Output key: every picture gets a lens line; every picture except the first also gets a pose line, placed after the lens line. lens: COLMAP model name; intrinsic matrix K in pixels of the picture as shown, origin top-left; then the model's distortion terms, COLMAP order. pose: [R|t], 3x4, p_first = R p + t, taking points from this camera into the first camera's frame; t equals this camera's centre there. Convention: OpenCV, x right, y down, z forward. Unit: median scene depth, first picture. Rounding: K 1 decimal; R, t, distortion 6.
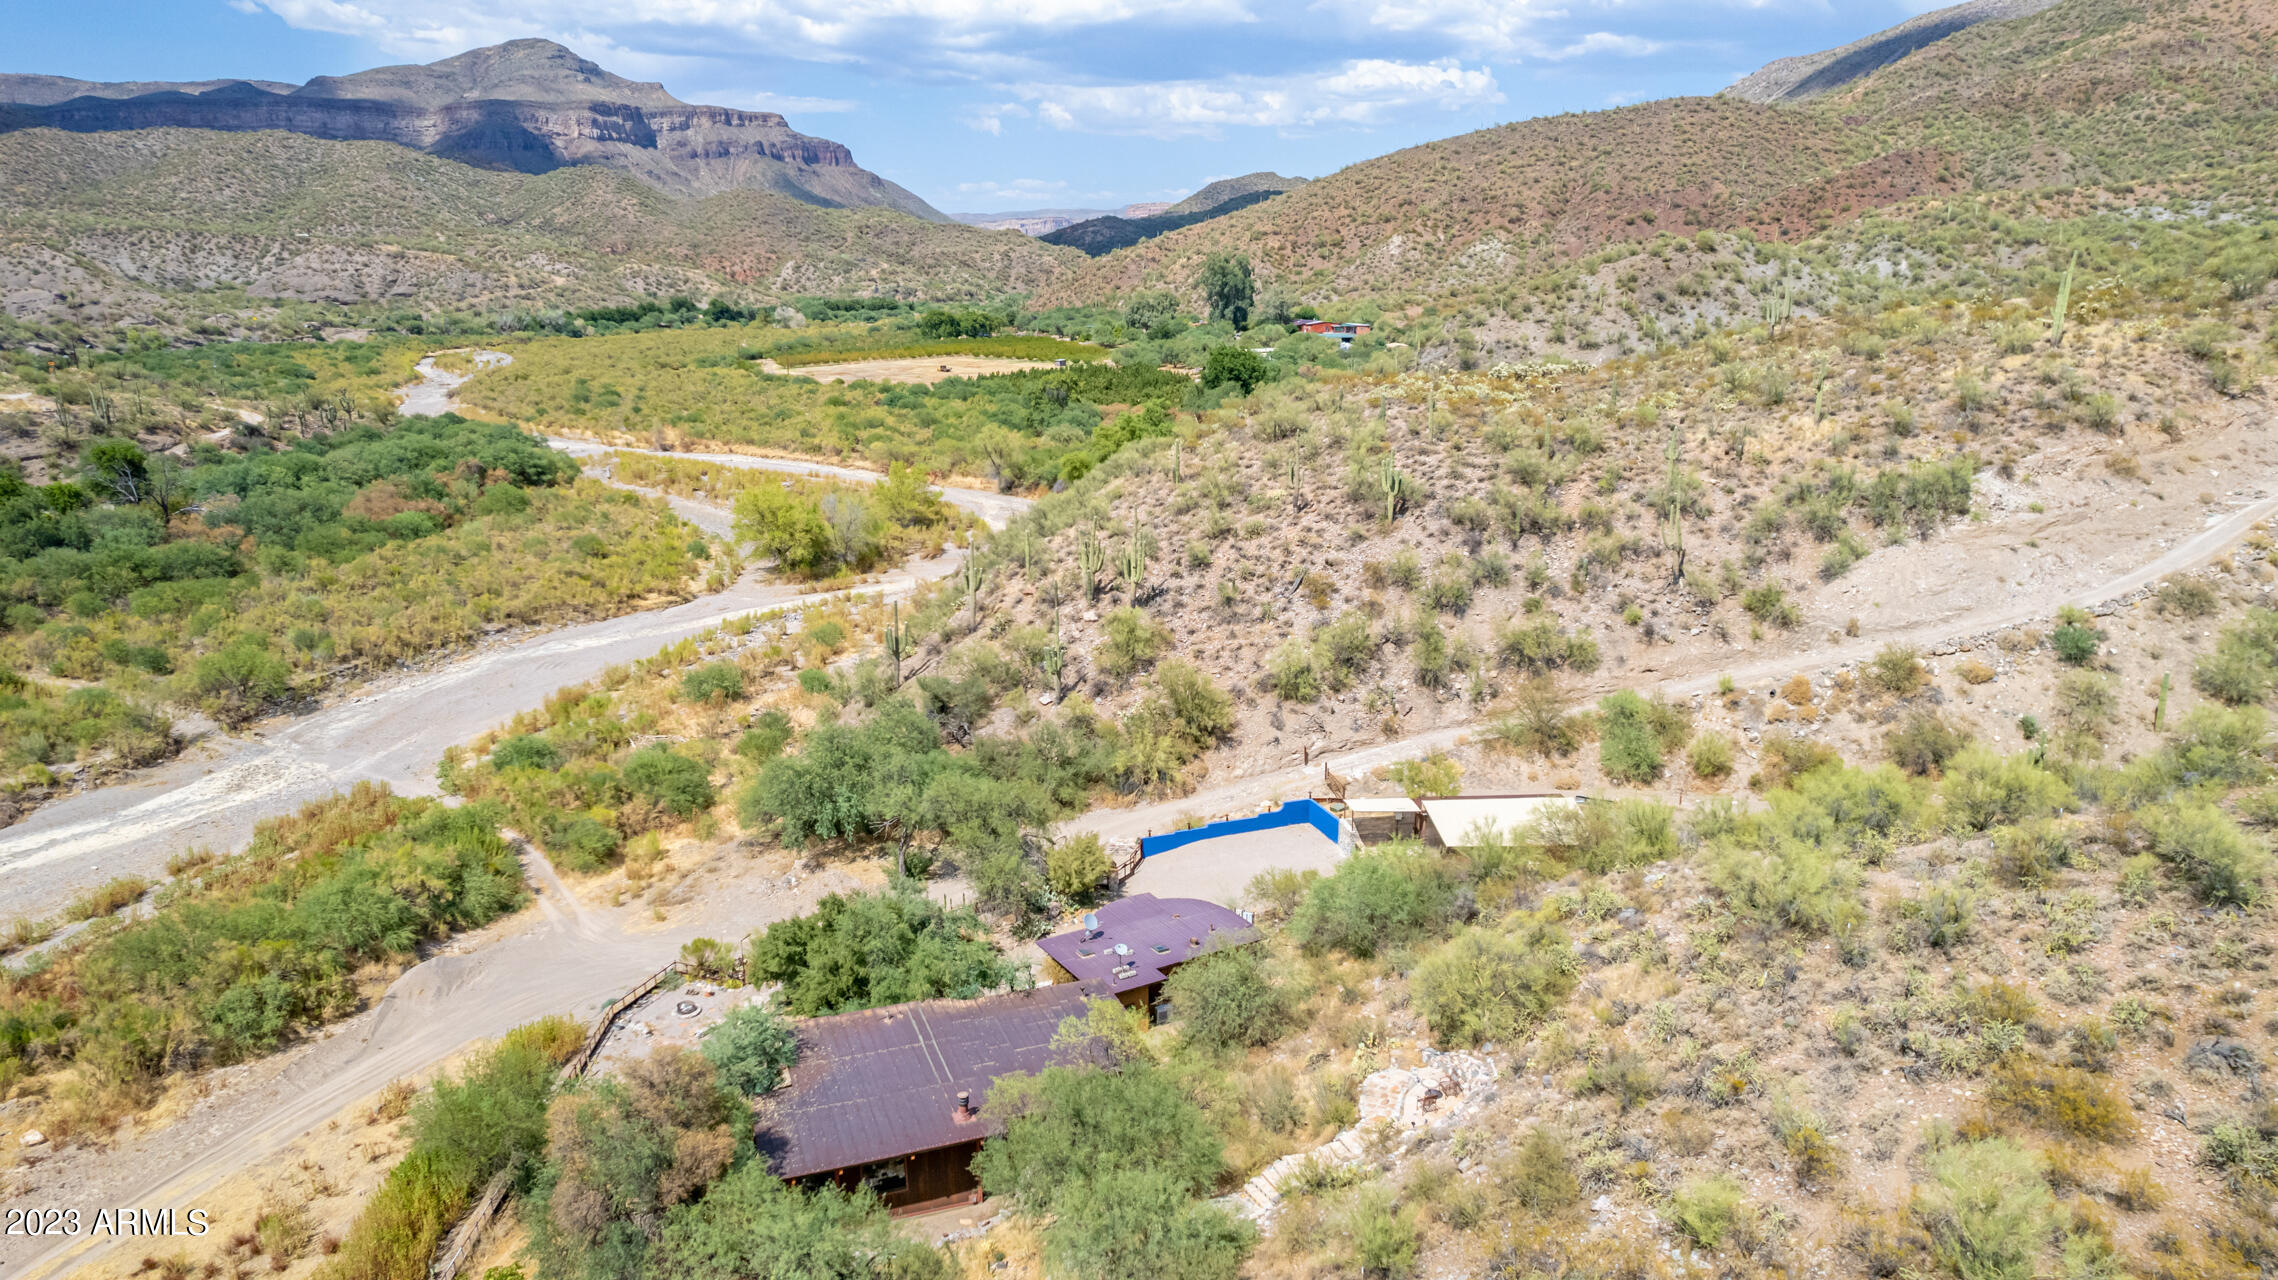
lens RADIAL K [[1460.3, 0, 1151.1], [0, 1460.3, 640.4], [0, 0, 1]] dist [-0.082651, 0.076955]
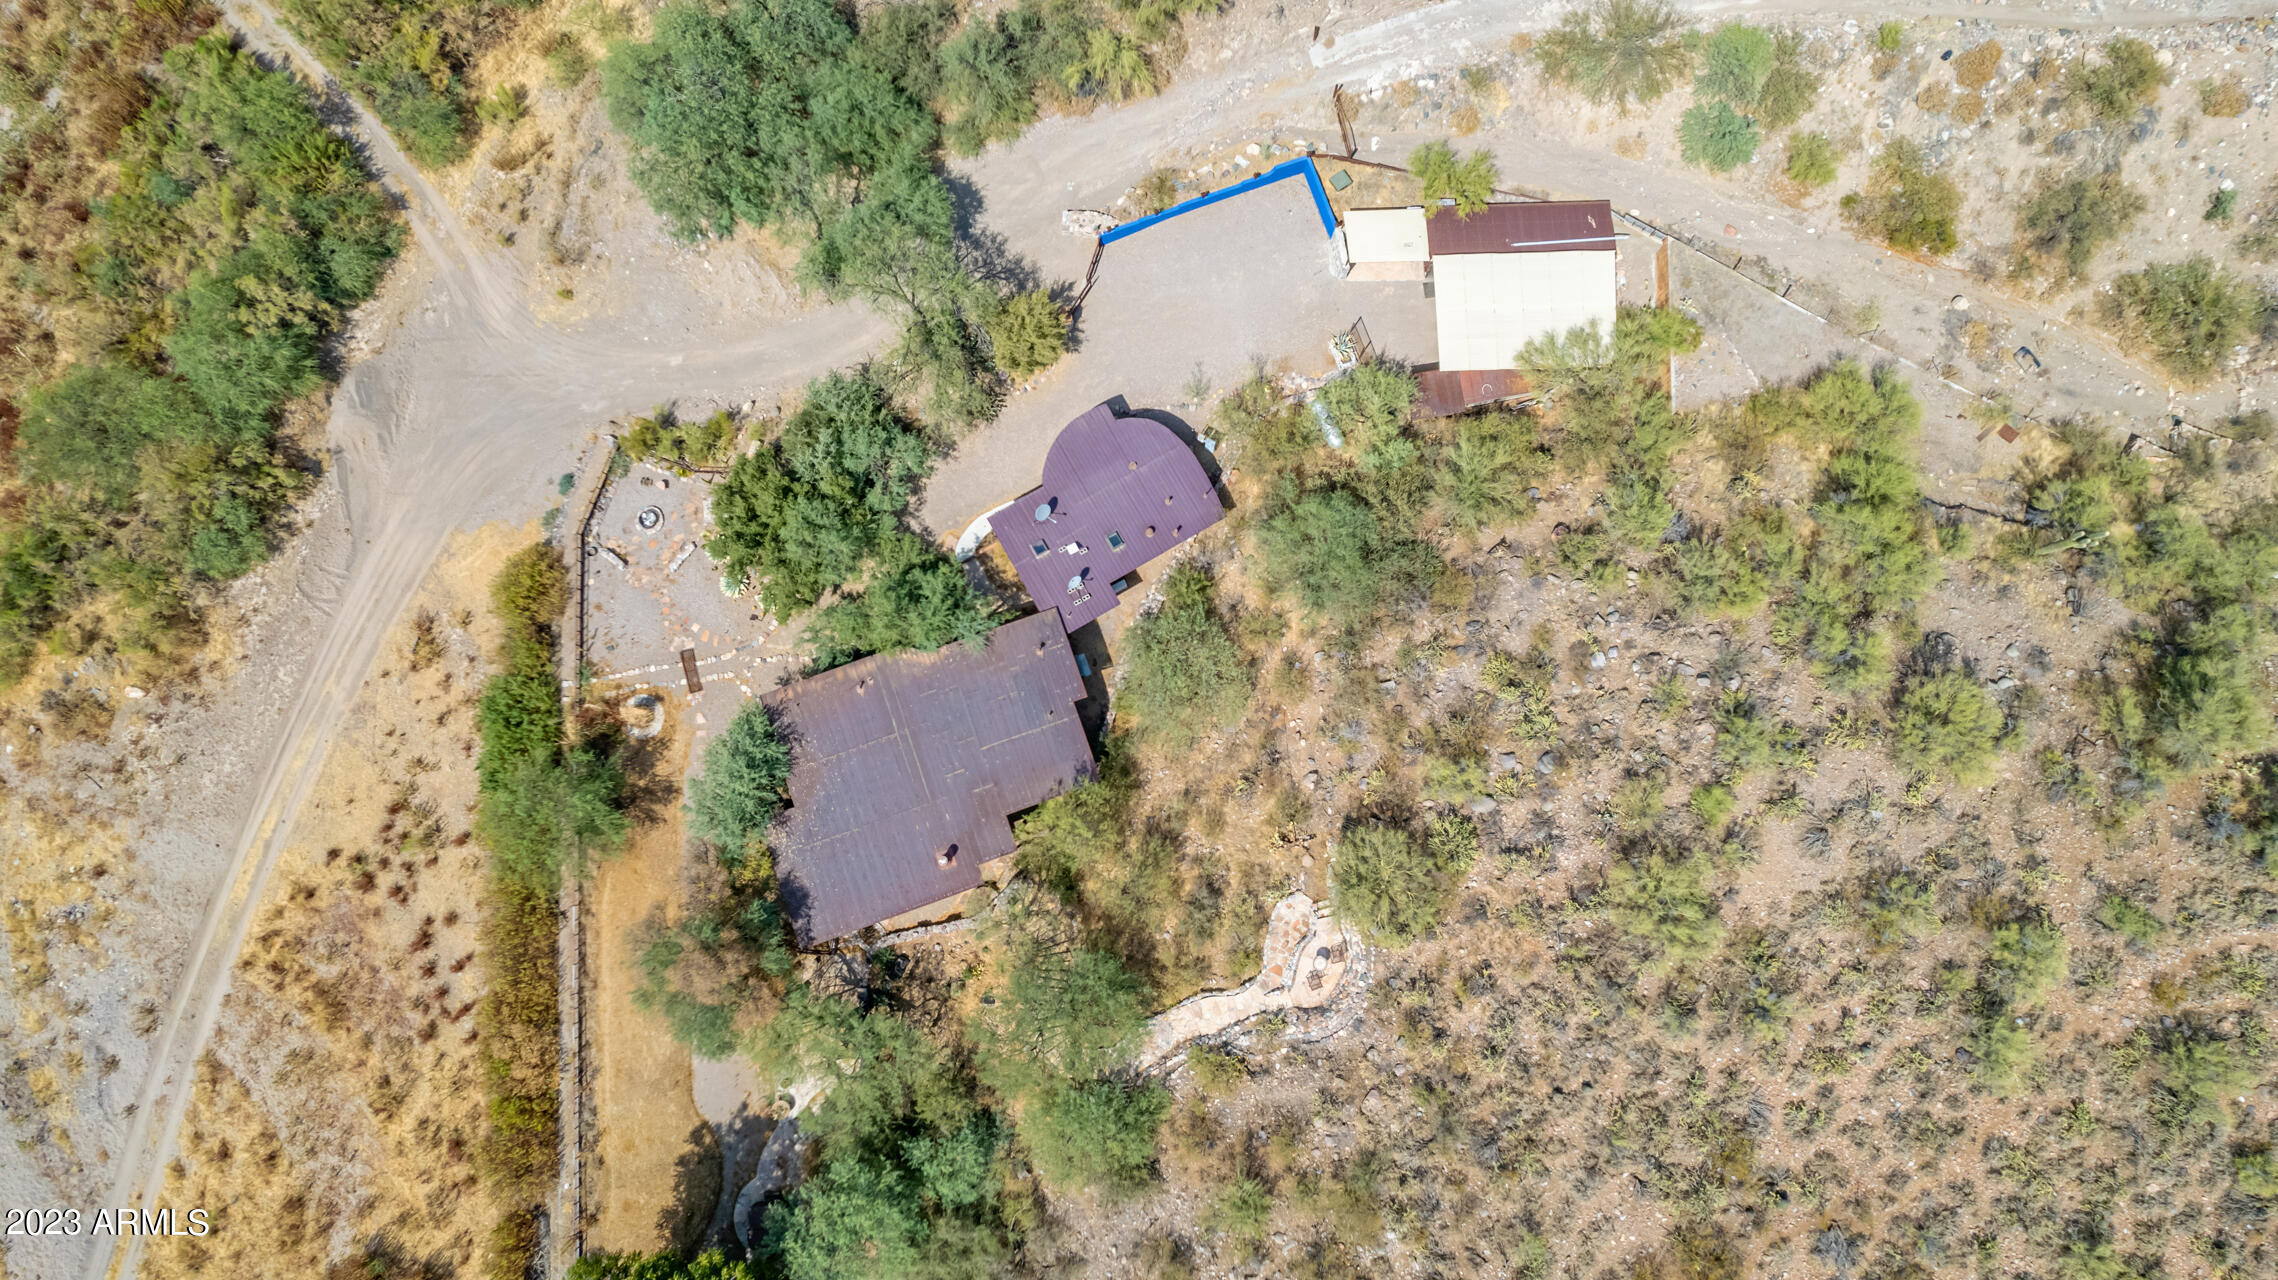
lens RADIAL K [[1460.3, 0, 1151.1], [0, 1460.3, 640.4], [0, 0, 1]] dist [-0.082651, 0.076955]
pose [[0.999862, 0.013900, 0.009139, 0.002807], [-0.013508, 0.357786, 0.933706, -0.084327], [0.009708, -0.933700, 0.357925, 0.070535]]
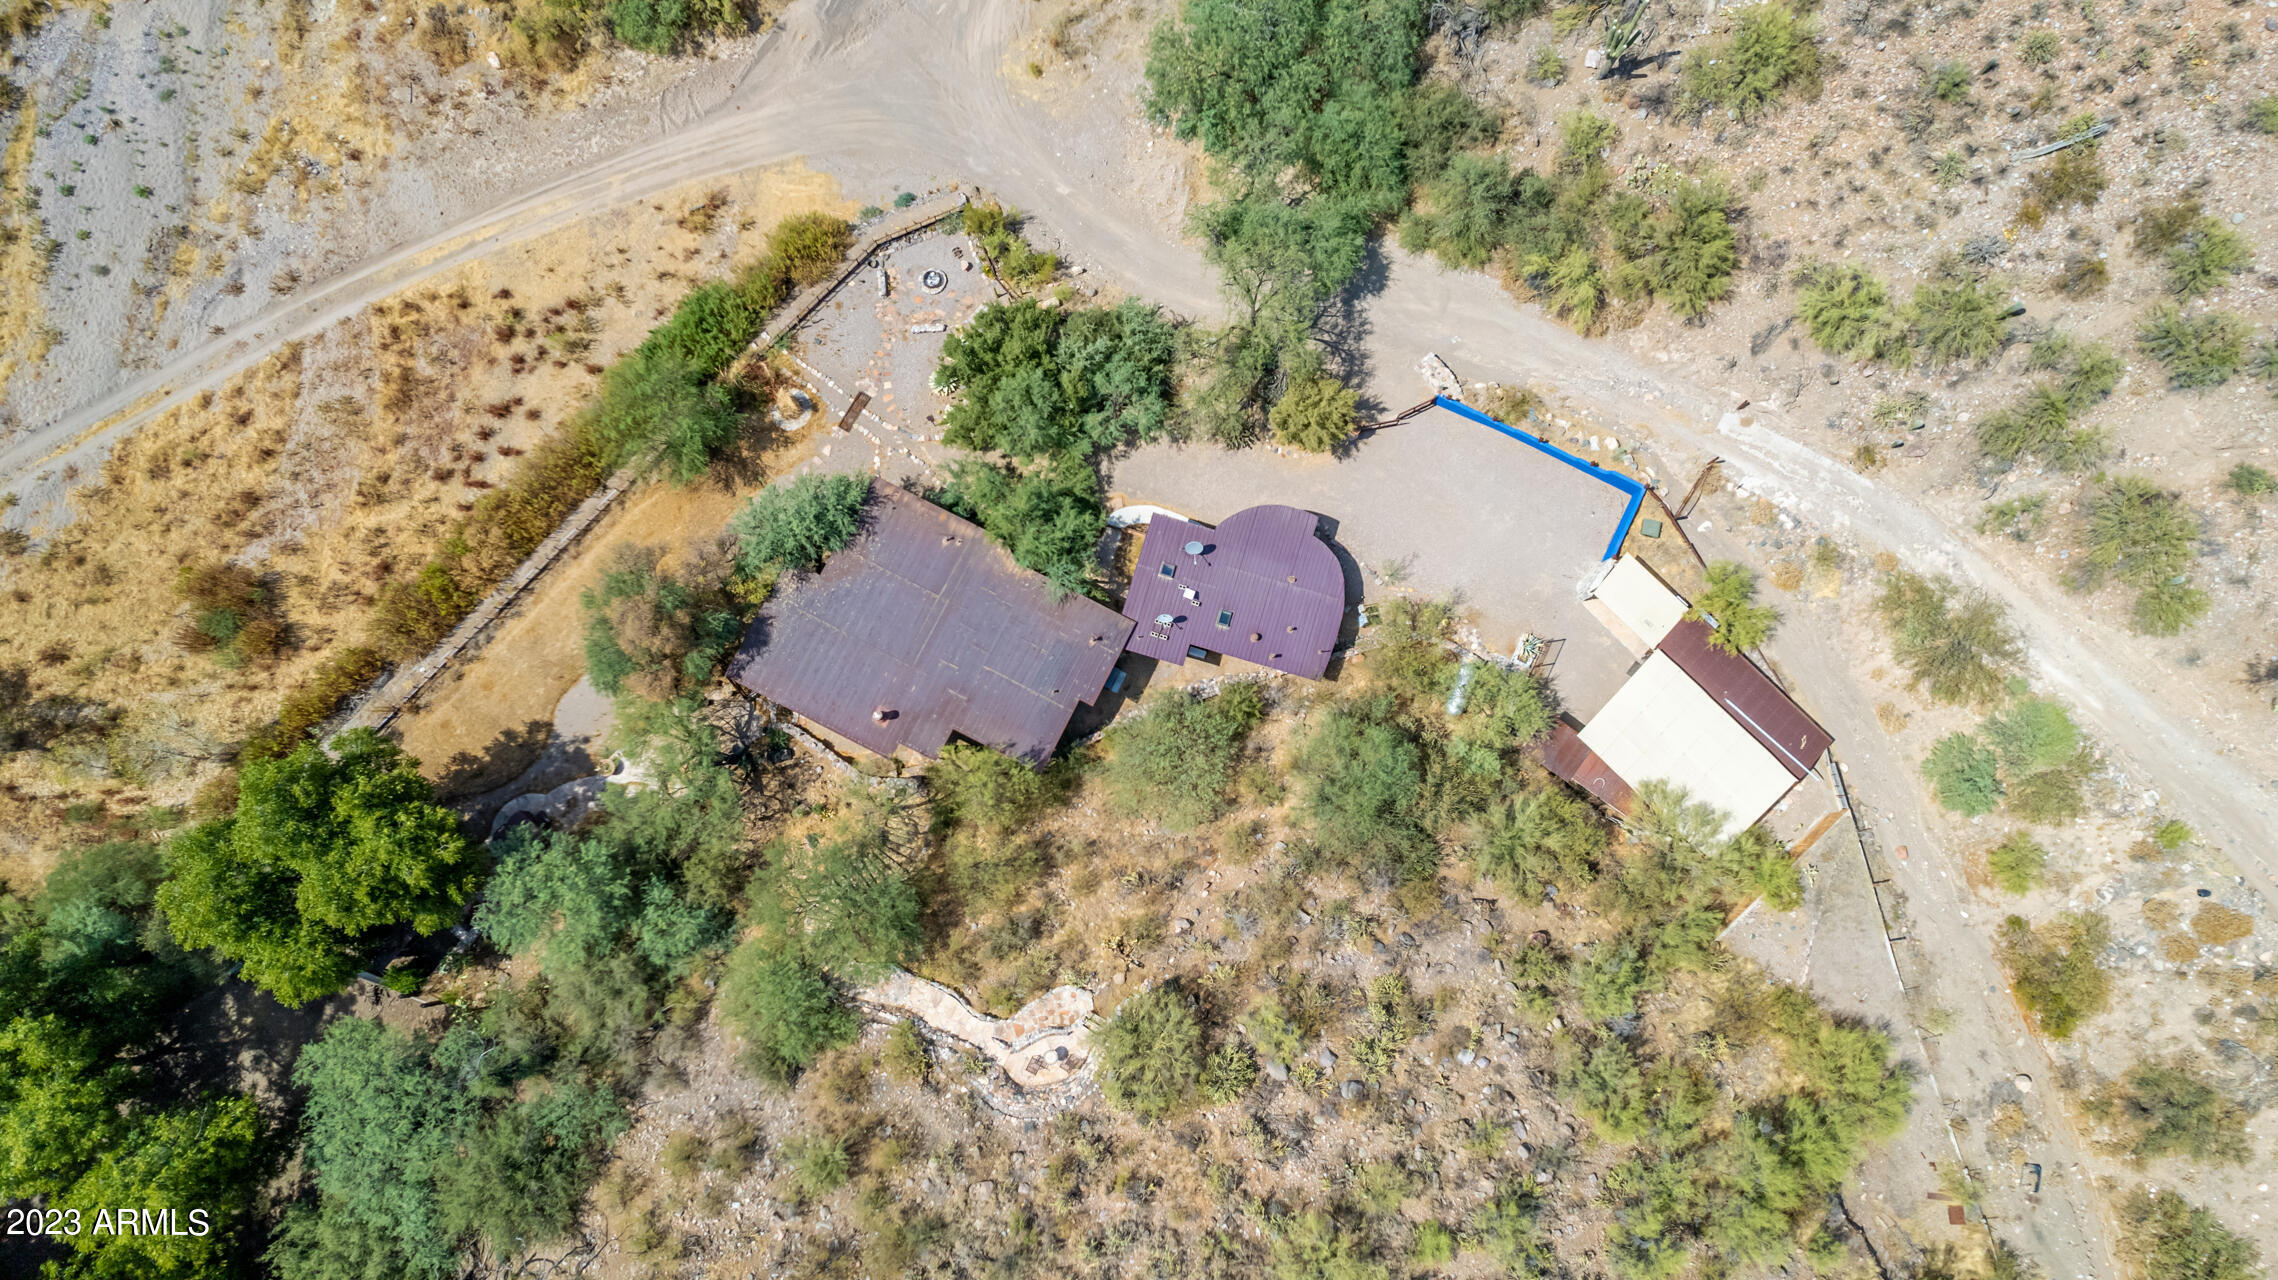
lens RADIAL K [[1460.3, 0, 1151.1], [0, 1460.3, 640.4], [0, 0, 1]] dist [-0.082651, 0.076955]
pose [[0.679797, 0.728428, -0.085260, 0.008309], [-0.183781, 0.281738, 0.941726, -0.087326], [0.710000, -0.624513, 0.325396, 0.076384]]
